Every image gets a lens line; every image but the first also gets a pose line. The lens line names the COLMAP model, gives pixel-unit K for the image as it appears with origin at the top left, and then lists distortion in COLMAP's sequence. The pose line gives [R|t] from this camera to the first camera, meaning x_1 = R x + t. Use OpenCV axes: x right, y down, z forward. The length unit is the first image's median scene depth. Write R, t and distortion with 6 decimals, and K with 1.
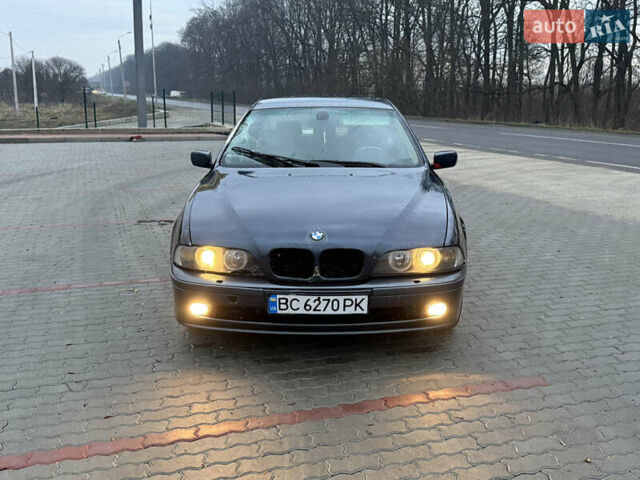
lens RADIAL K [[676.4, 0, 320.0], [0, 676.4, 240.0], [0, 0, 1]] dist [0.200827, -0.471751]
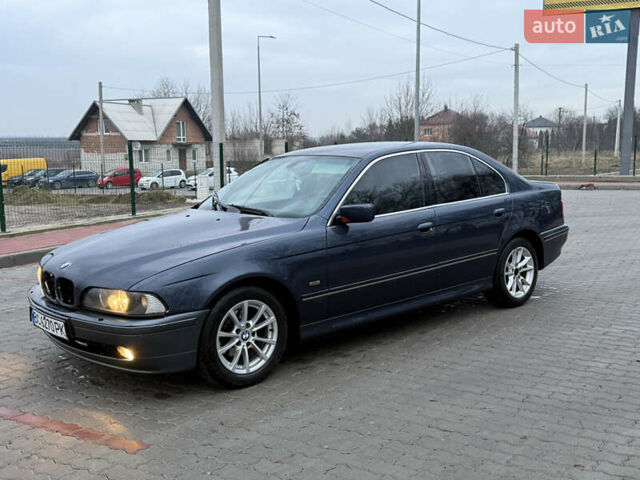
lens RADIAL K [[676.4, 0, 320.0], [0, 676.4, 240.0], [0, 0, 1]] dist [0.200827, -0.471751]
pose [[0.658340, 0.086005, -0.747791, 1.156445], [-0.136334, 0.990644, -0.006090, -0.100398], [0.740271, 0.105959, 0.663906, 0.539316]]
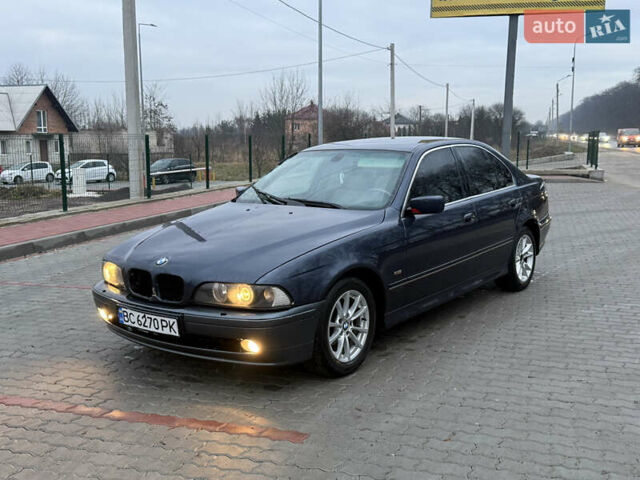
lens RADIAL K [[676.4, 0, 320.0], [0, 676.4, 240.0], [0, 0, 1]] dist [0.200827, -0.471751]
pose [[0.797590, 0.077154, -0.598246, 0.886556], [-0.112955, 0.993346, -0.022483, -0.045568], [0.592530, 0.085507, 0.800997, 0.242464]]
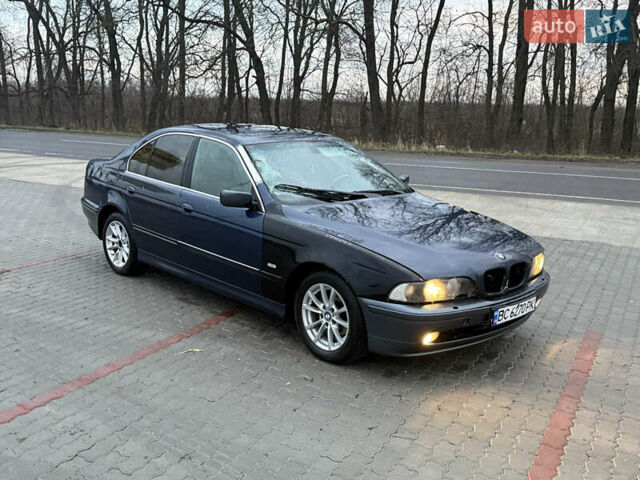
lens RADIAL K [[681.0, 0, 320.0], [0, 681.0, 240.0], [0, 0, 1]] dist [0.012280, 0.544100]
pose [[0.725977, -0.125621, 0.676148, -1.069386], [0.125625, 0.990857, 0.049207, -0.135510], [-0.676148, 0.049218, 0.735120, 0.315130]]
